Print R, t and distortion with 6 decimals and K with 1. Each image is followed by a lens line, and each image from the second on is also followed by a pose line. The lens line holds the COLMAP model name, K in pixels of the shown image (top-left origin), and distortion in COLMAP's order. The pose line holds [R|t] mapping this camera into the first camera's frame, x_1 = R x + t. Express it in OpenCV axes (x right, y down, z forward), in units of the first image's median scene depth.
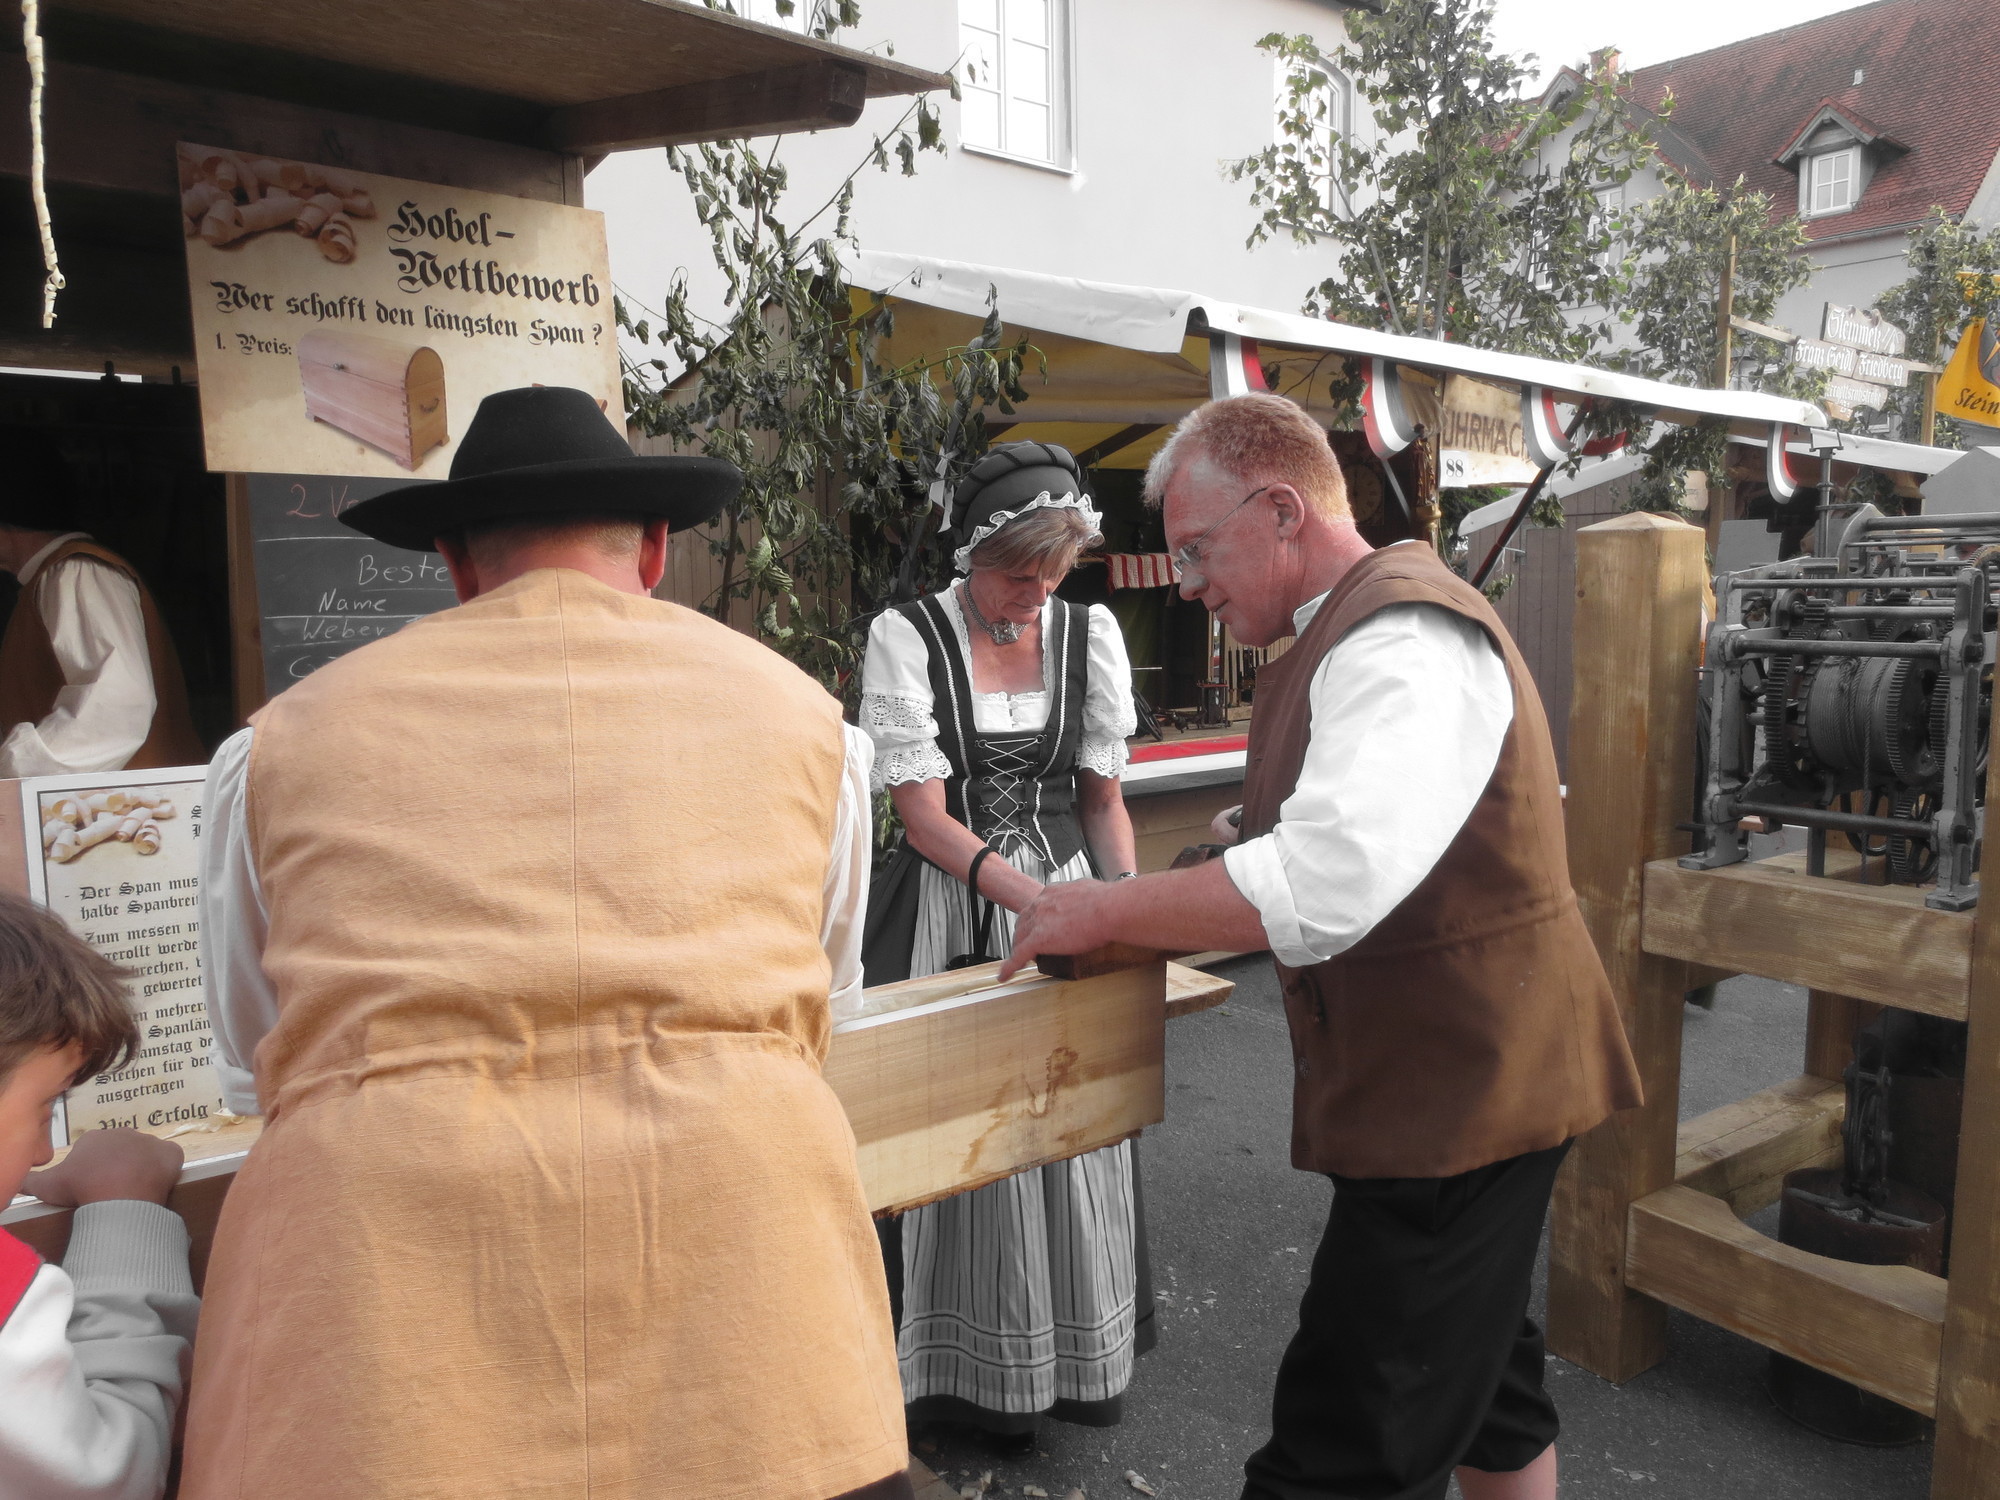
lens RADIAL K [[1412.3, 0, 1003.5], [0, 1412.3, 757.5], [0, 0, 1]] dist [-0.033504, 0.019860]
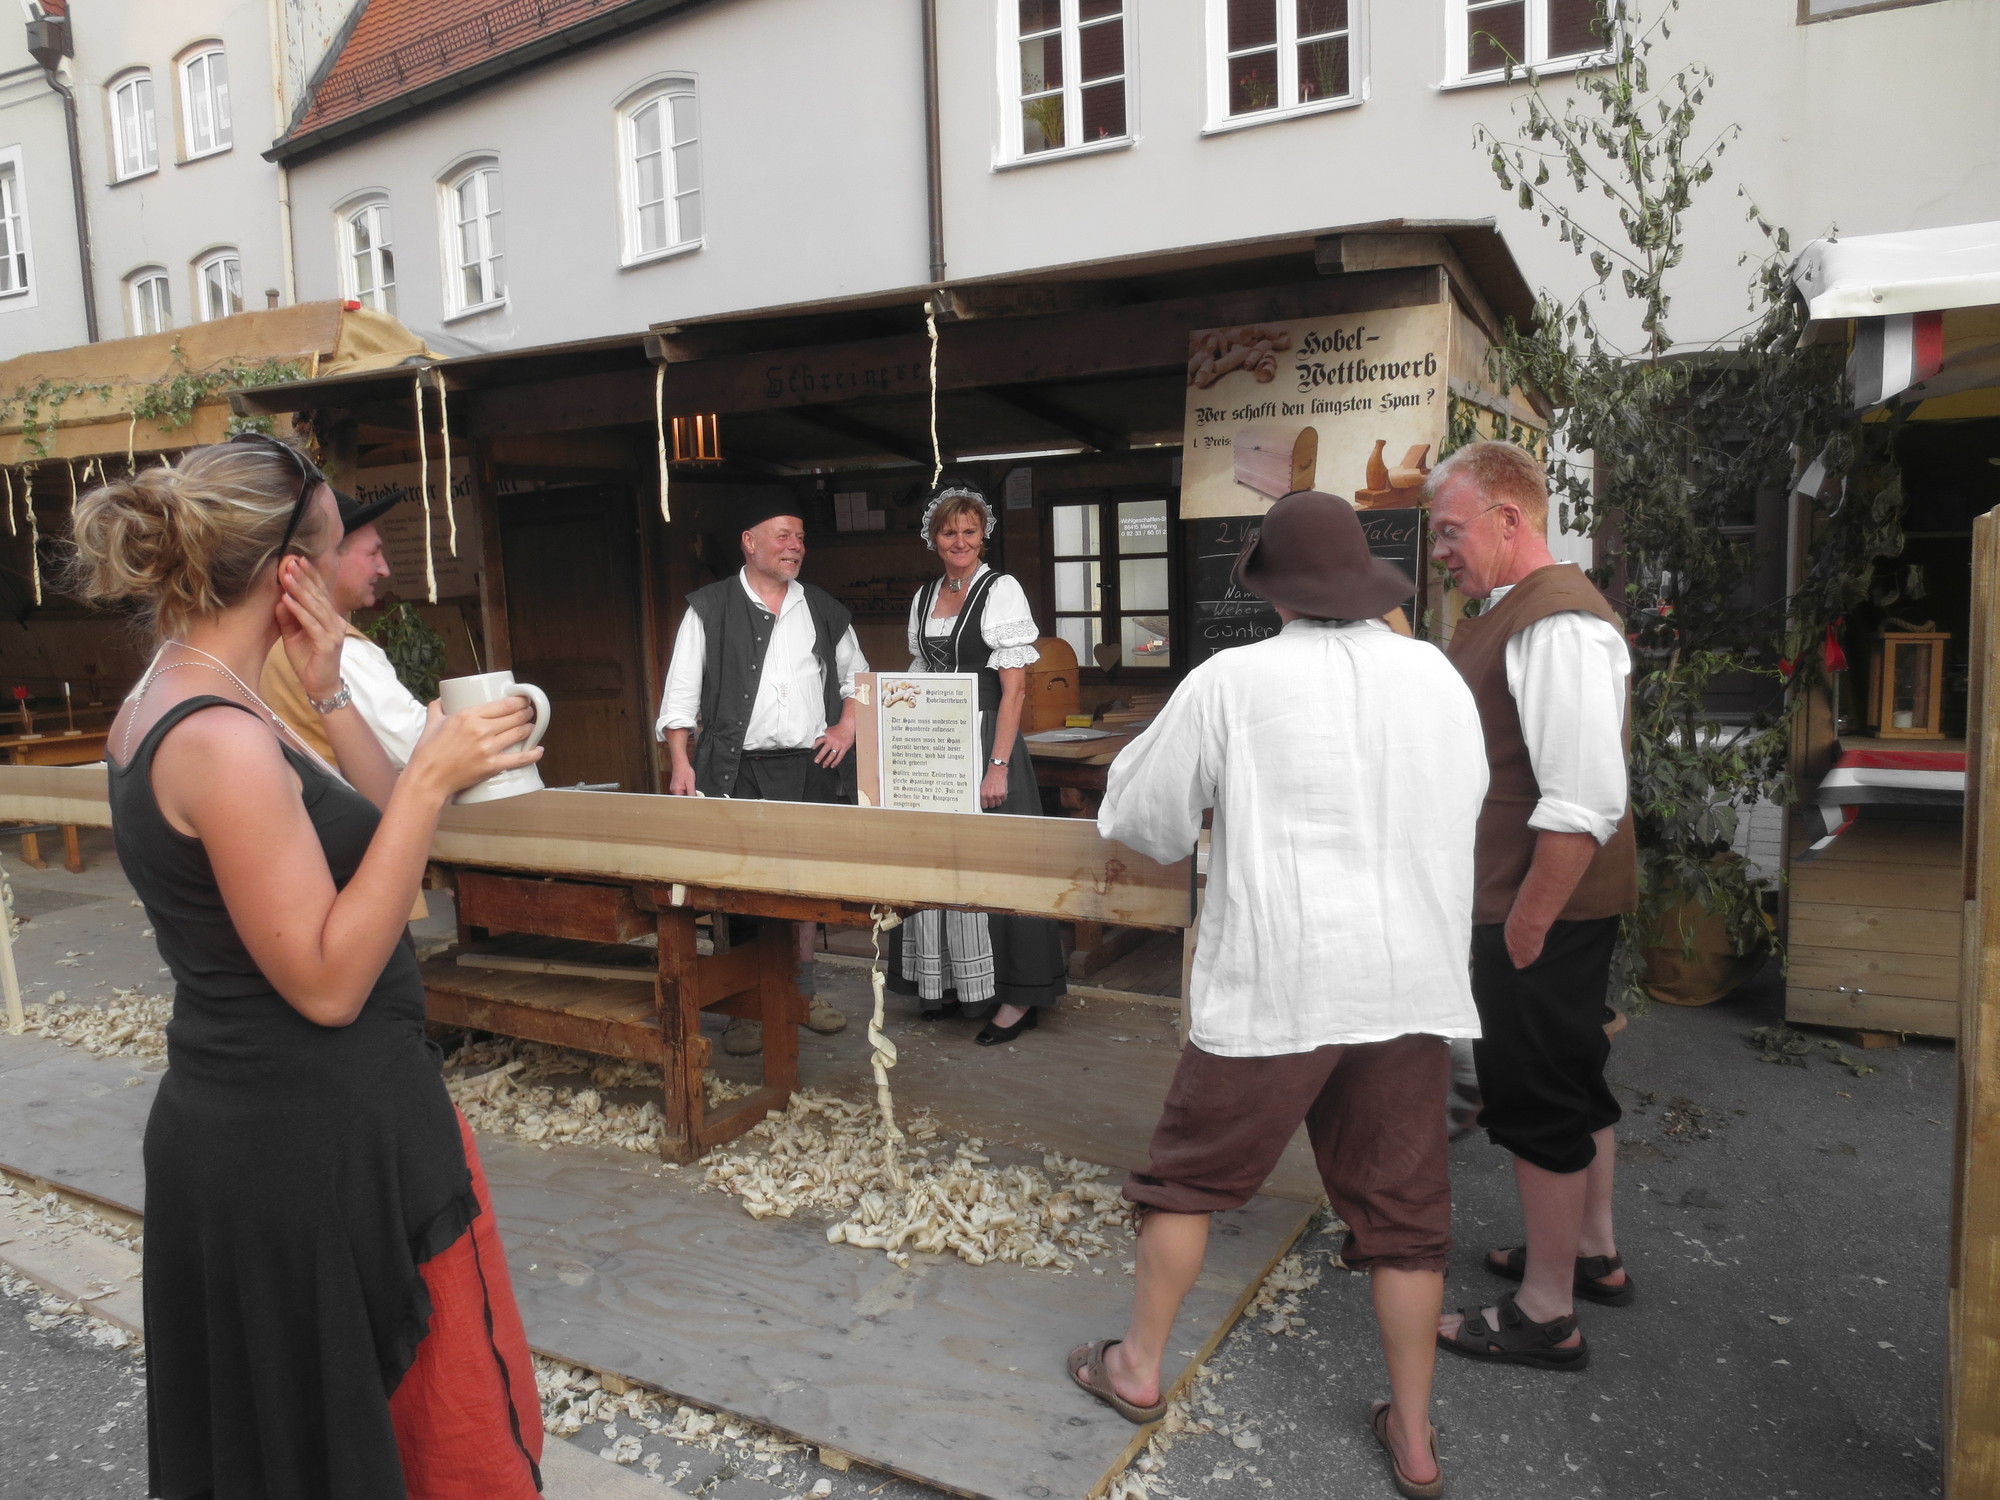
lens RADIAL K [[1412.3, 0, 1003.3], [0, 1412.3, 758.3], [0, 0, 1]] dist [-0.033504, 0.019860]
pose [[0.392726, 0.111805, -0.912834, 0.929067], [-0.080382, 0.992957, 0.087036, -0.038427], [0.916136, 0.039194, 0.398948, 0.087926]]
